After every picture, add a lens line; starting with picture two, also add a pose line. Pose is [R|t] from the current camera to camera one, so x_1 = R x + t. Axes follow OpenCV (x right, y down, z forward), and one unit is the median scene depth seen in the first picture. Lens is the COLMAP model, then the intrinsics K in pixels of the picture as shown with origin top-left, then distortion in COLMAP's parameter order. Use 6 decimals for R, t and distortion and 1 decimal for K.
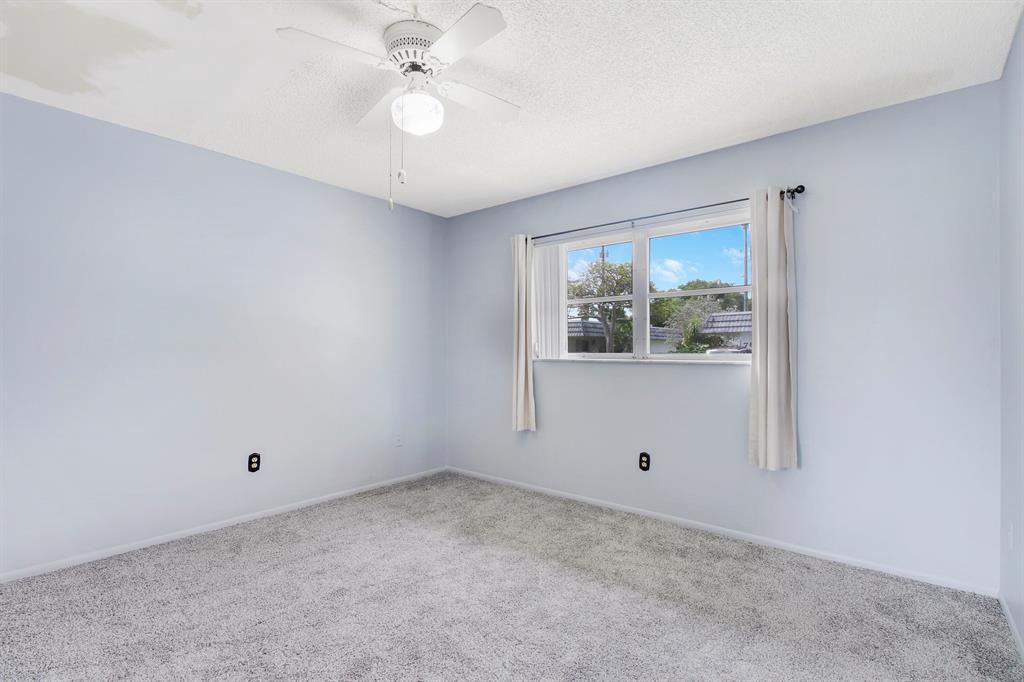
lens RADIAL K [[516.8, 0, 512.7], [0, 516.8, 345.2], [0, 0, 1]] dist [0.007415, 0.000797]
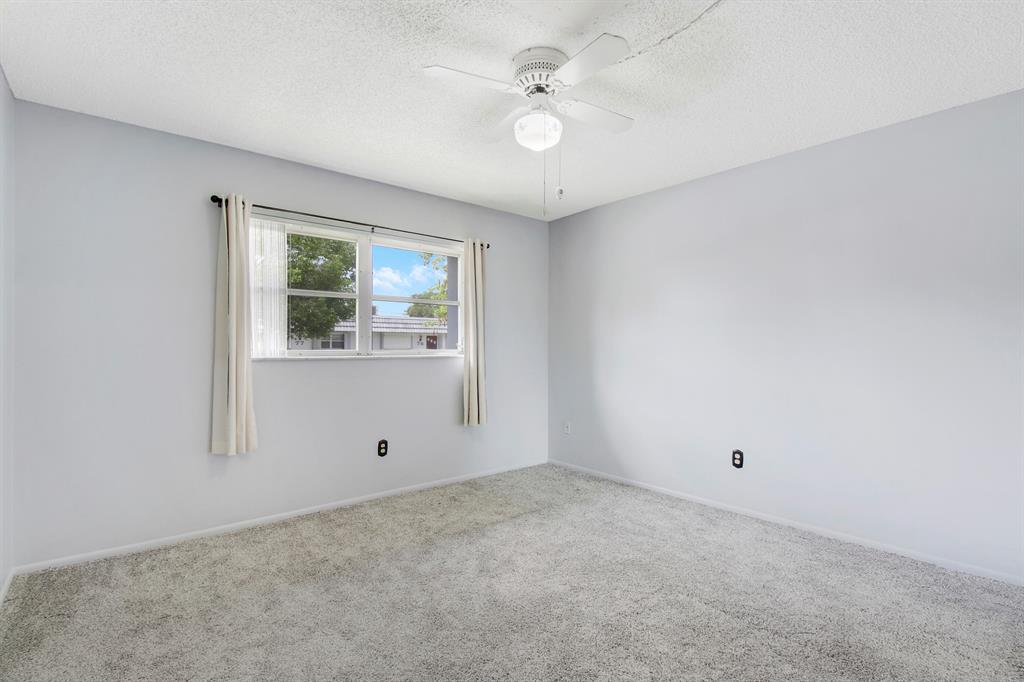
lens RADIAL K [[516.8, 0, 511.4], [0, 516.8, 340.2], [0, 0, 1]] dist [0.007415, 0.000797]
pose [[0.111792, 0.018950, 0.993551, -0.834440], [-0.000931, 0.999820, -0.018965, 0.016285], [-0.993731, 0.001195, 0.111790, 0.620278]]
